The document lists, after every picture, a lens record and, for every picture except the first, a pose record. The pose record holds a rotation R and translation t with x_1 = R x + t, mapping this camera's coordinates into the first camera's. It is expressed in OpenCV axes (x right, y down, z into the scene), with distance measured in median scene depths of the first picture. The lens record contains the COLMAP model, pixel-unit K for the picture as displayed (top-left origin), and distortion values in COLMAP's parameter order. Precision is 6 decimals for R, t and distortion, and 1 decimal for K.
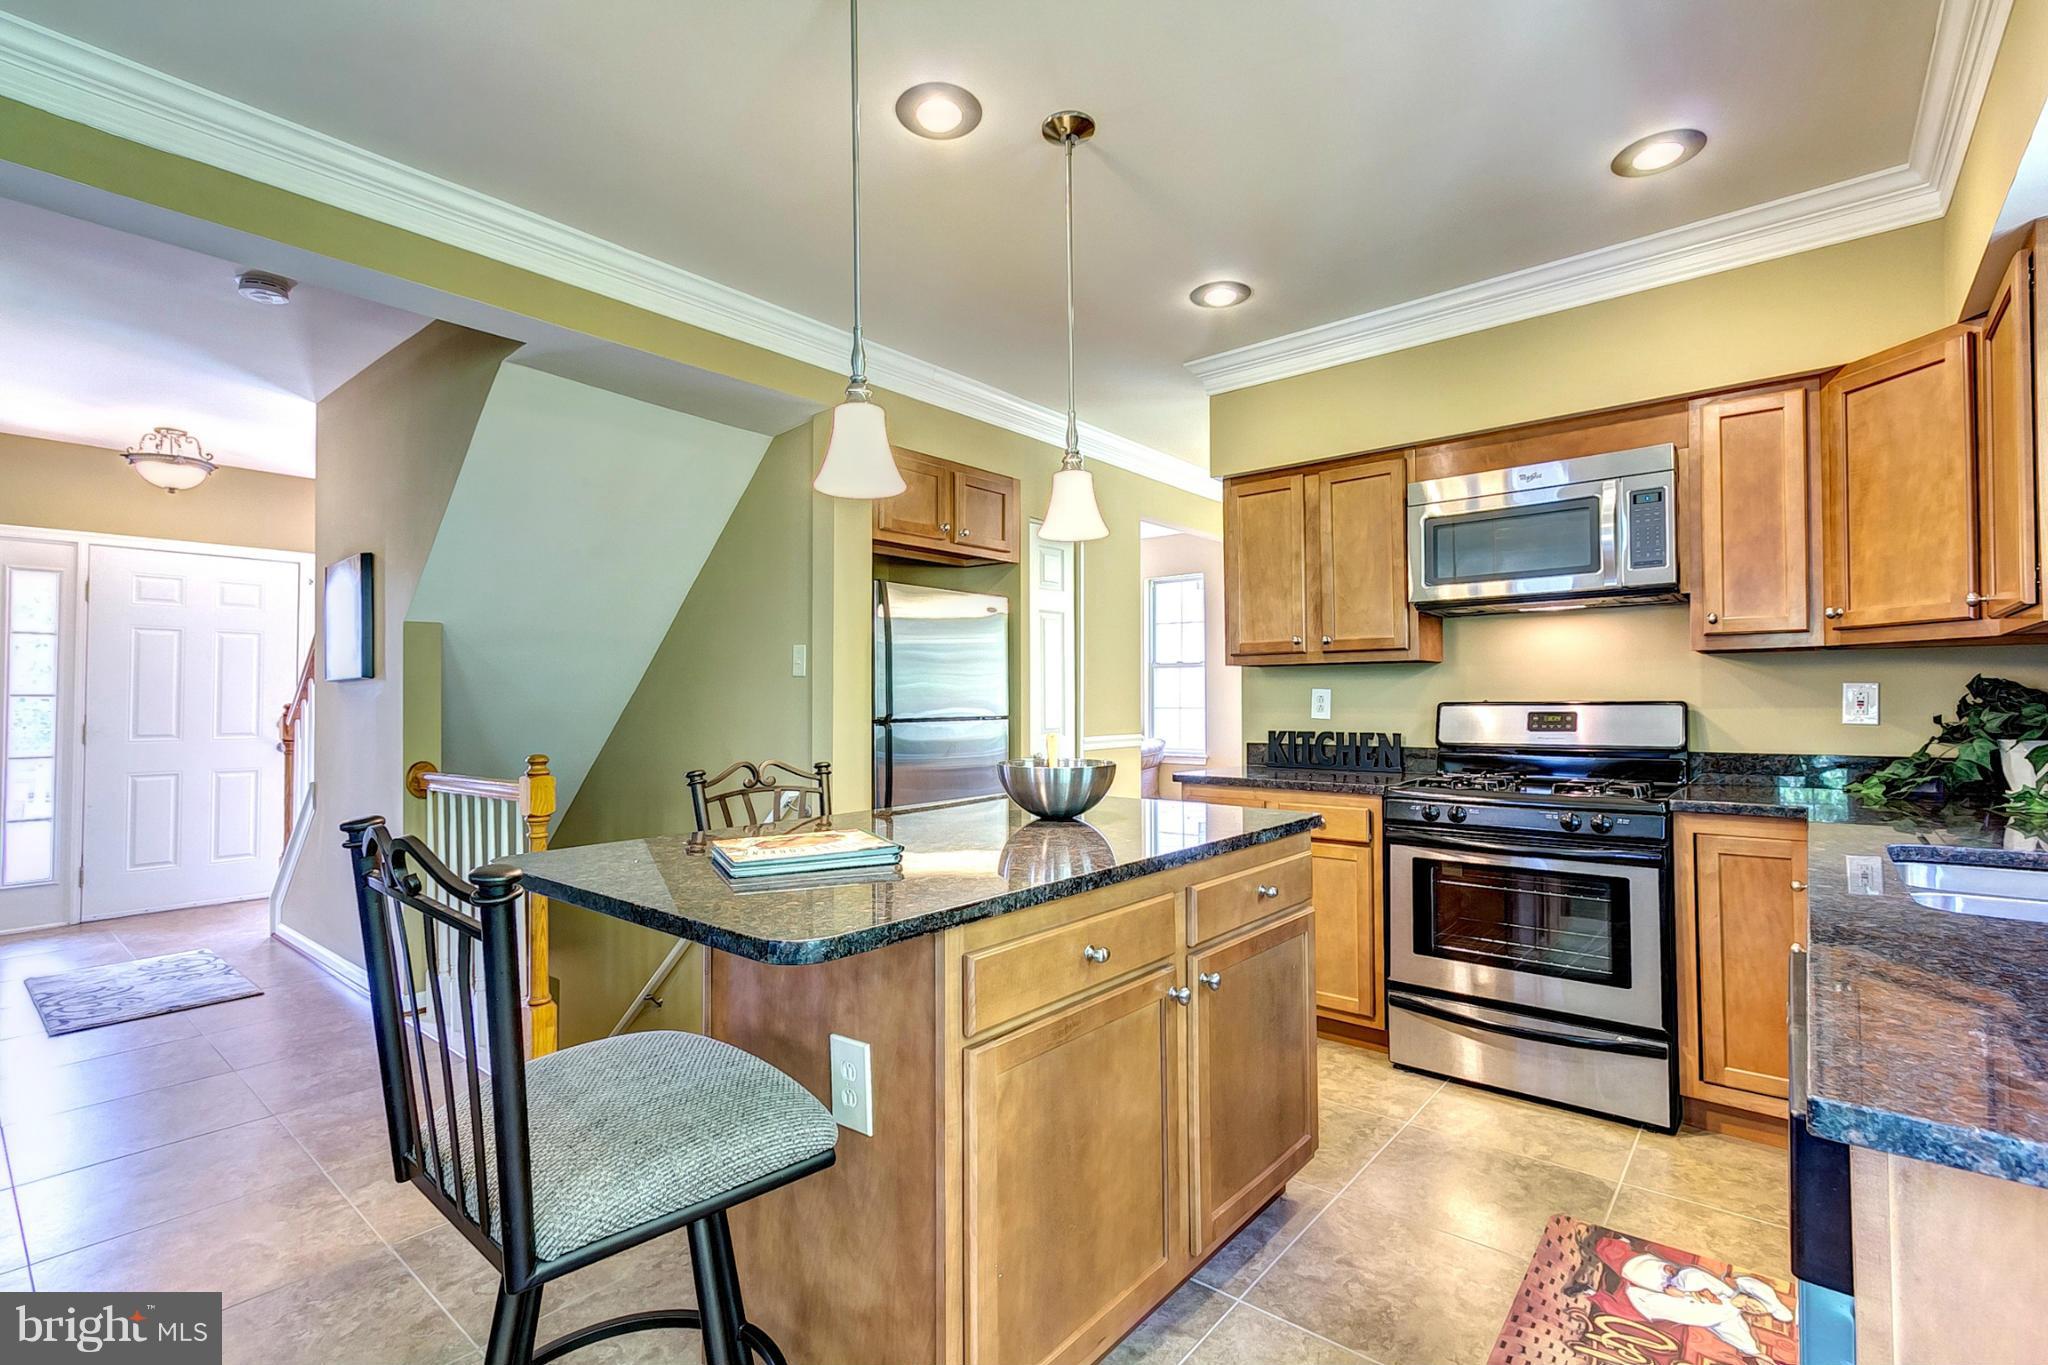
lens RADIAL K [[934.8, 0, 1035.0], [0, 934.8, 685.7], [0, 0, 1]] dist [0.004681, -0.000059]
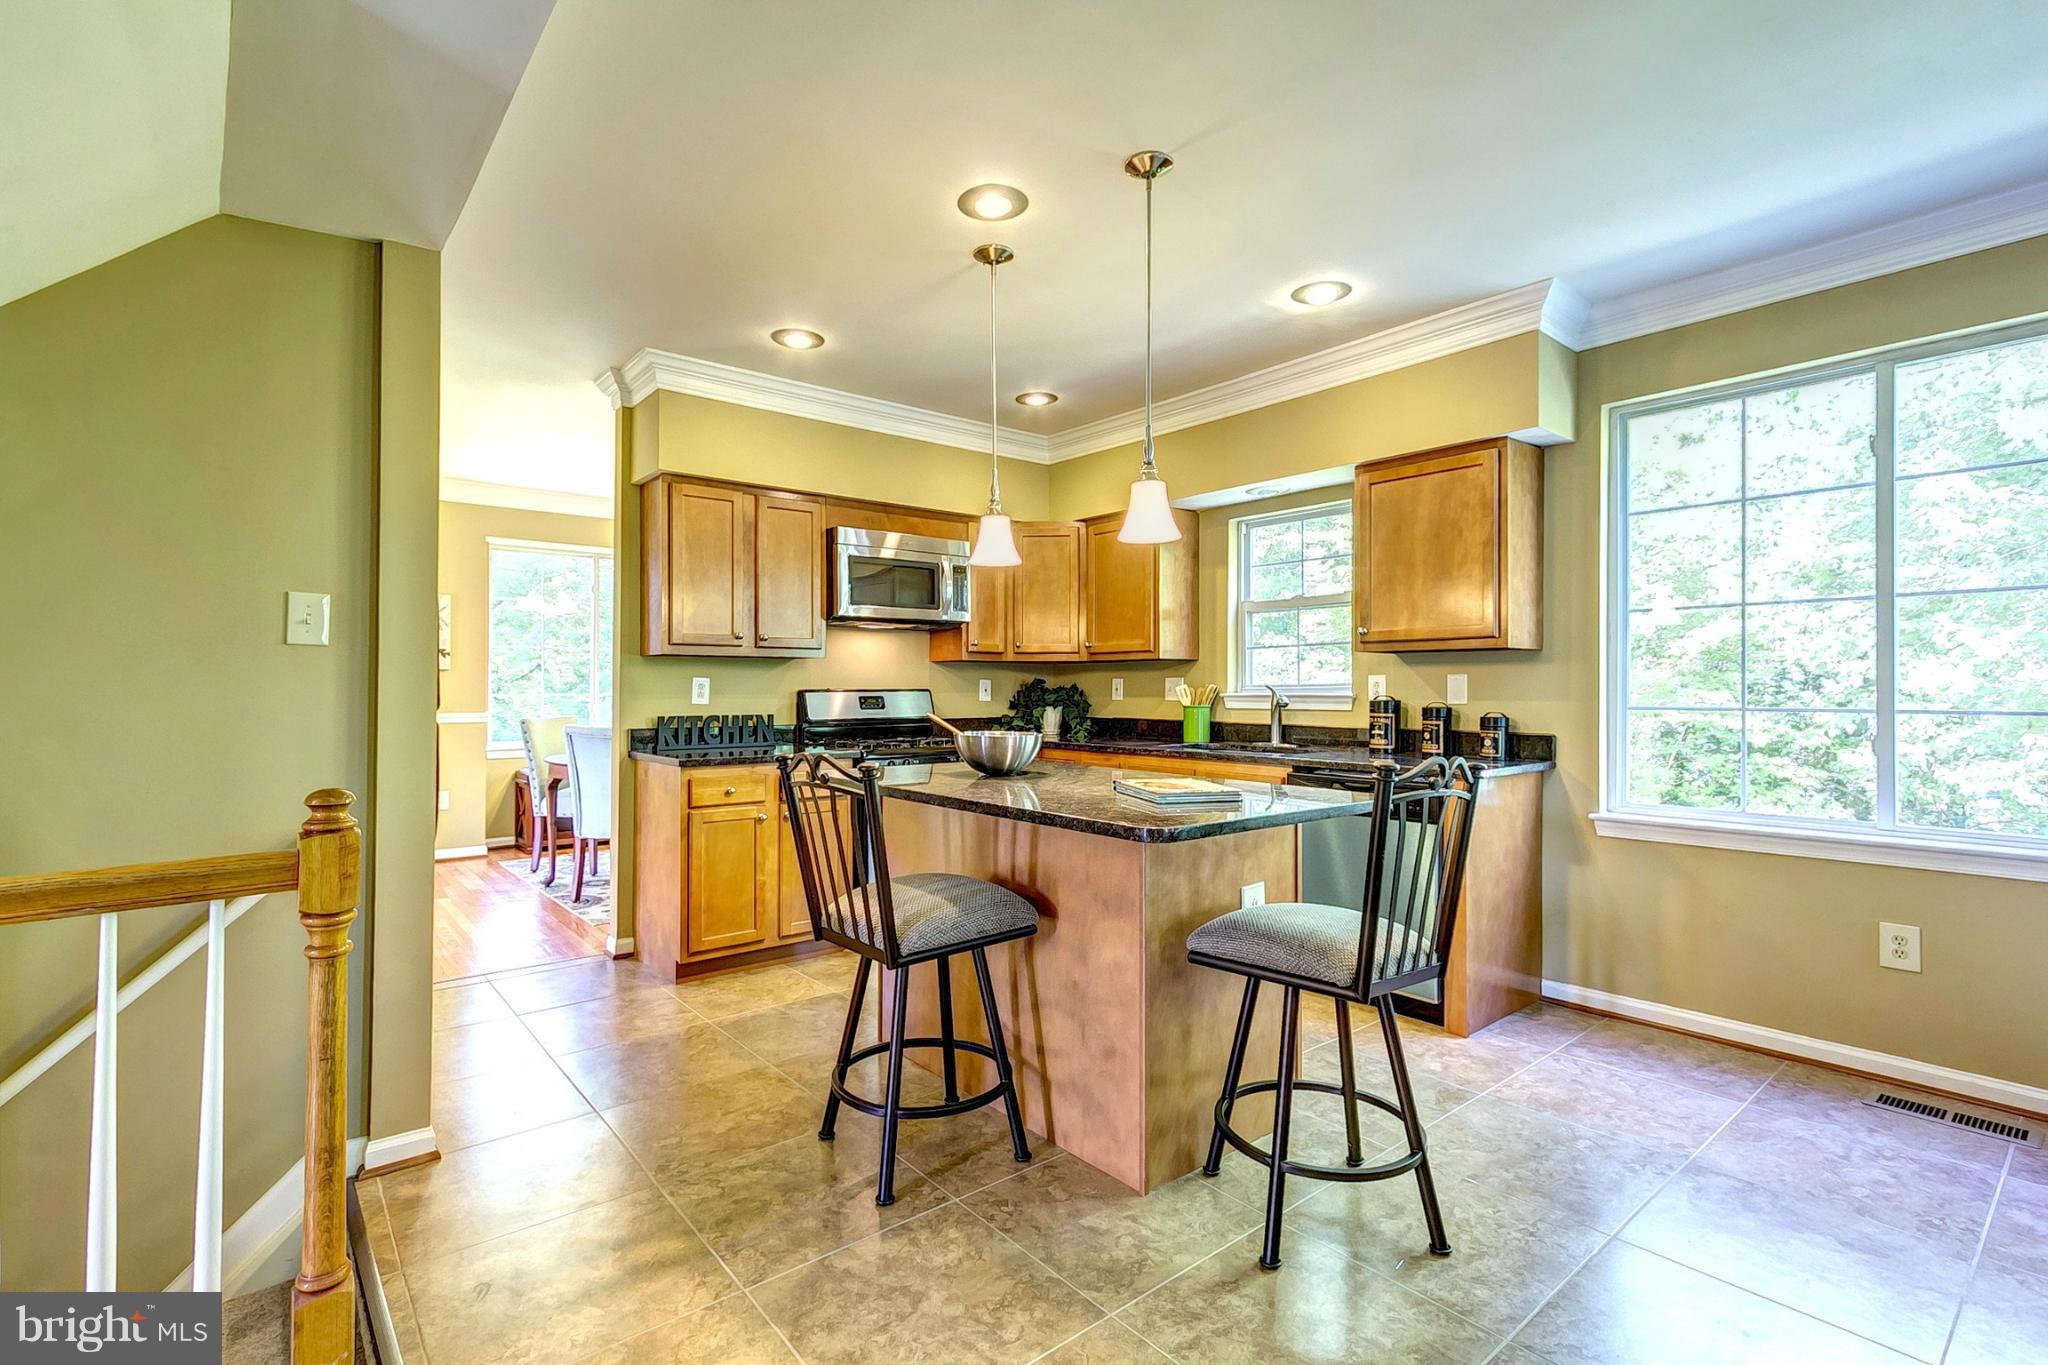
lens RADIAL K [[934.8, 0, 1021.2], [0, 934.8, 682.1], [0, 0, 1]] dist [0.004681, -0.000059]
pose [[0.190794, 0.009296, 0.981586, -0.911510], [-0.017548, 0.999828, -0.006058, 0.010937], [-0.981473, -0.016069, 0.190924, 0.510037]]
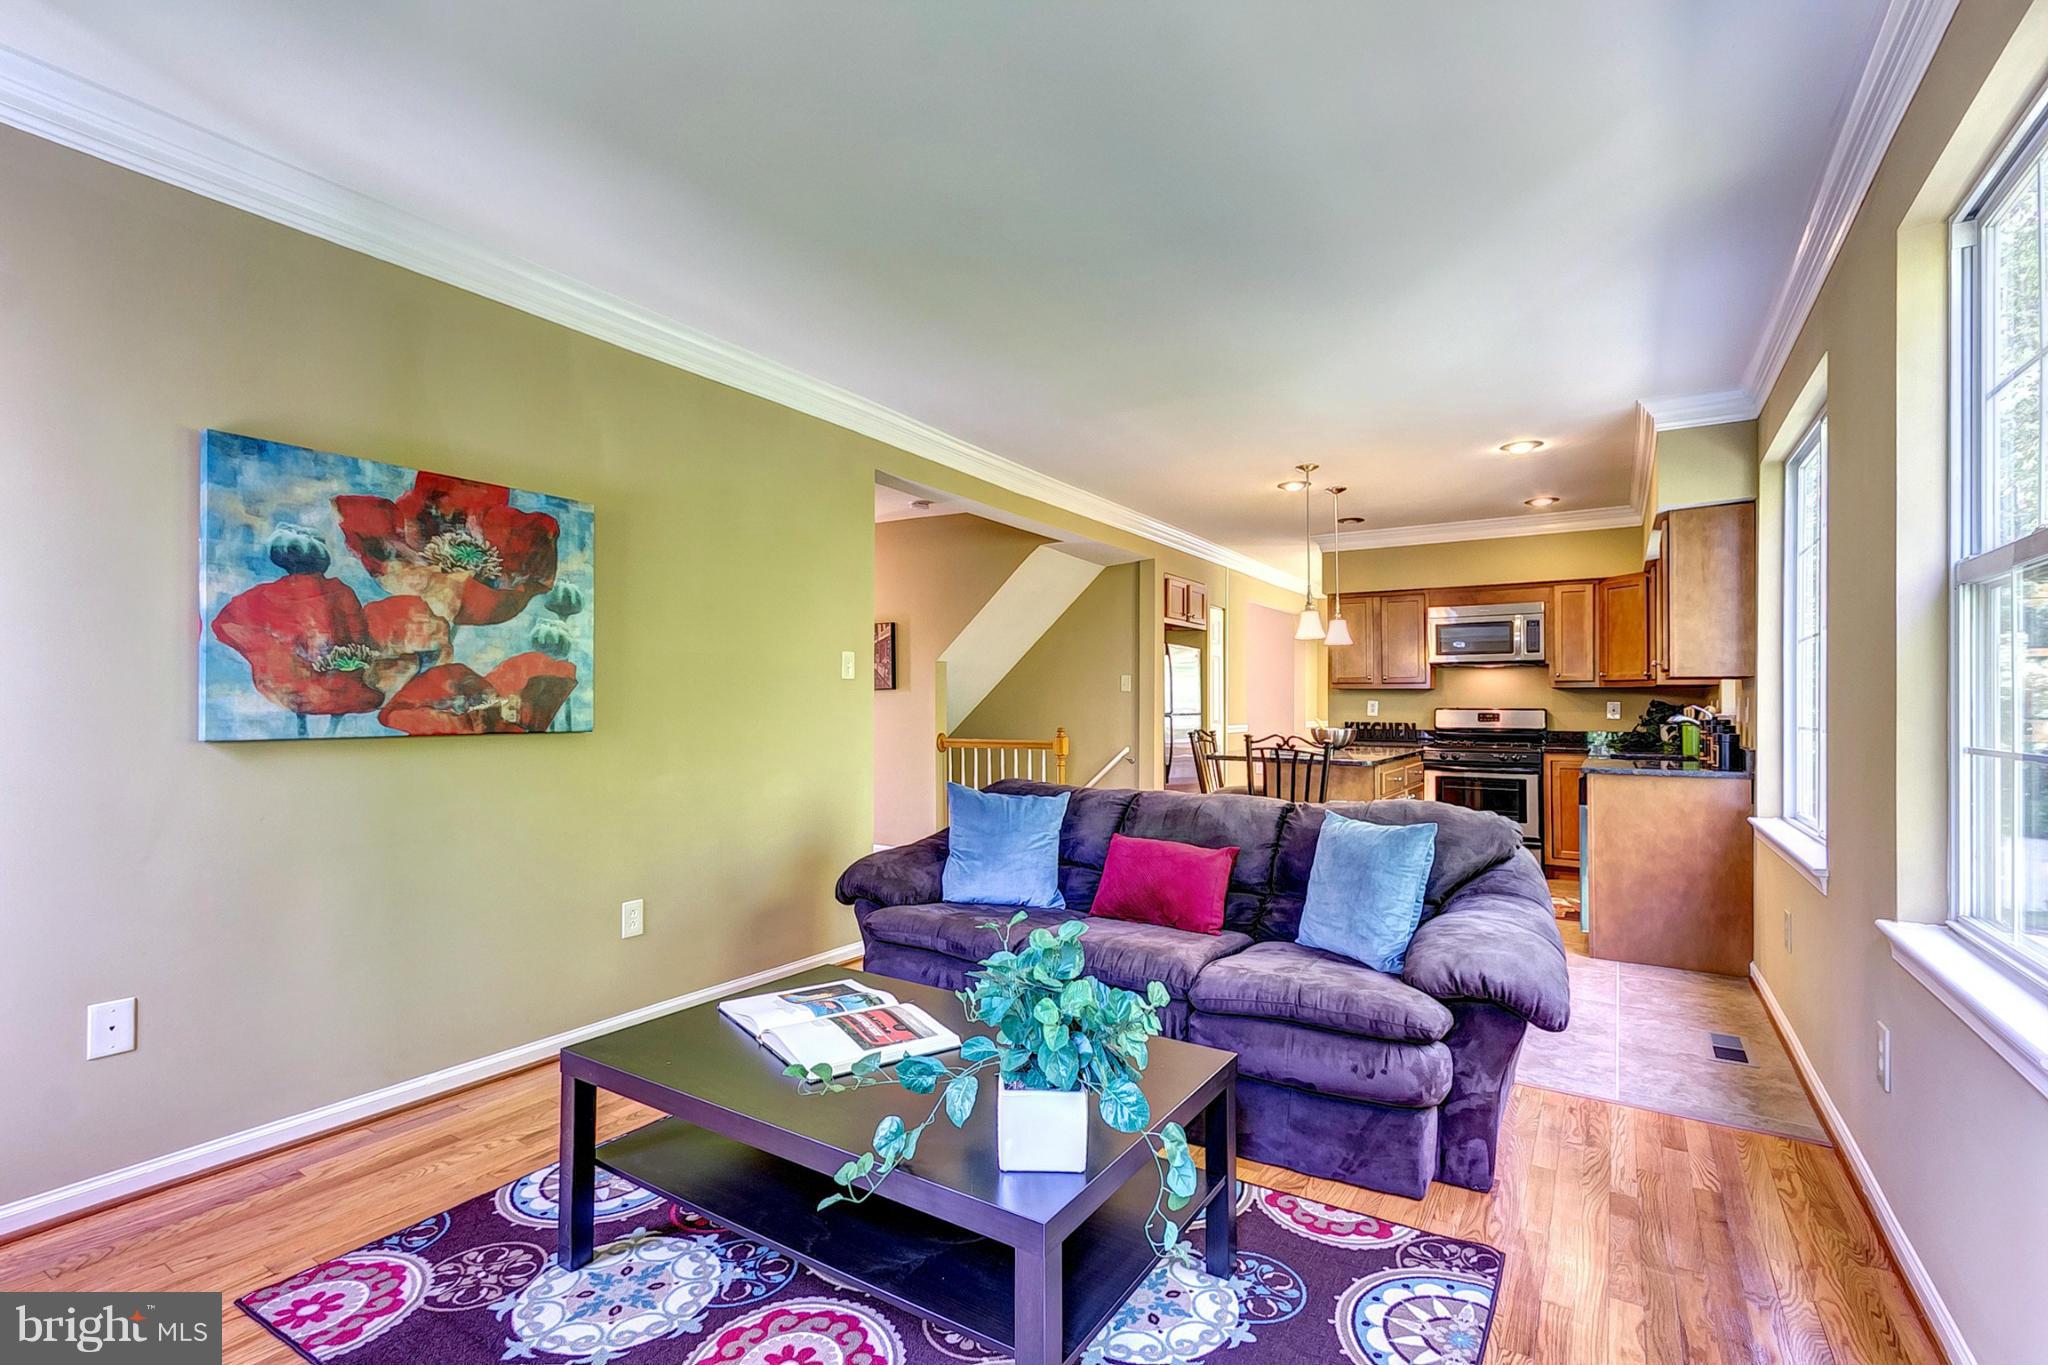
lens RADIAL K [[934.8, 0, 1009.7], [0, 934.8, 687.9], [0, 0, 1]] dist [0.004681, -0.000059]
pose [[0.993399, 0.011669, 0.114113, -0.867095], [-0.011830, 0.999930, 0.000732, -0.020837], [-0.114096, -0.002077, 0.993468, -1.121838]]
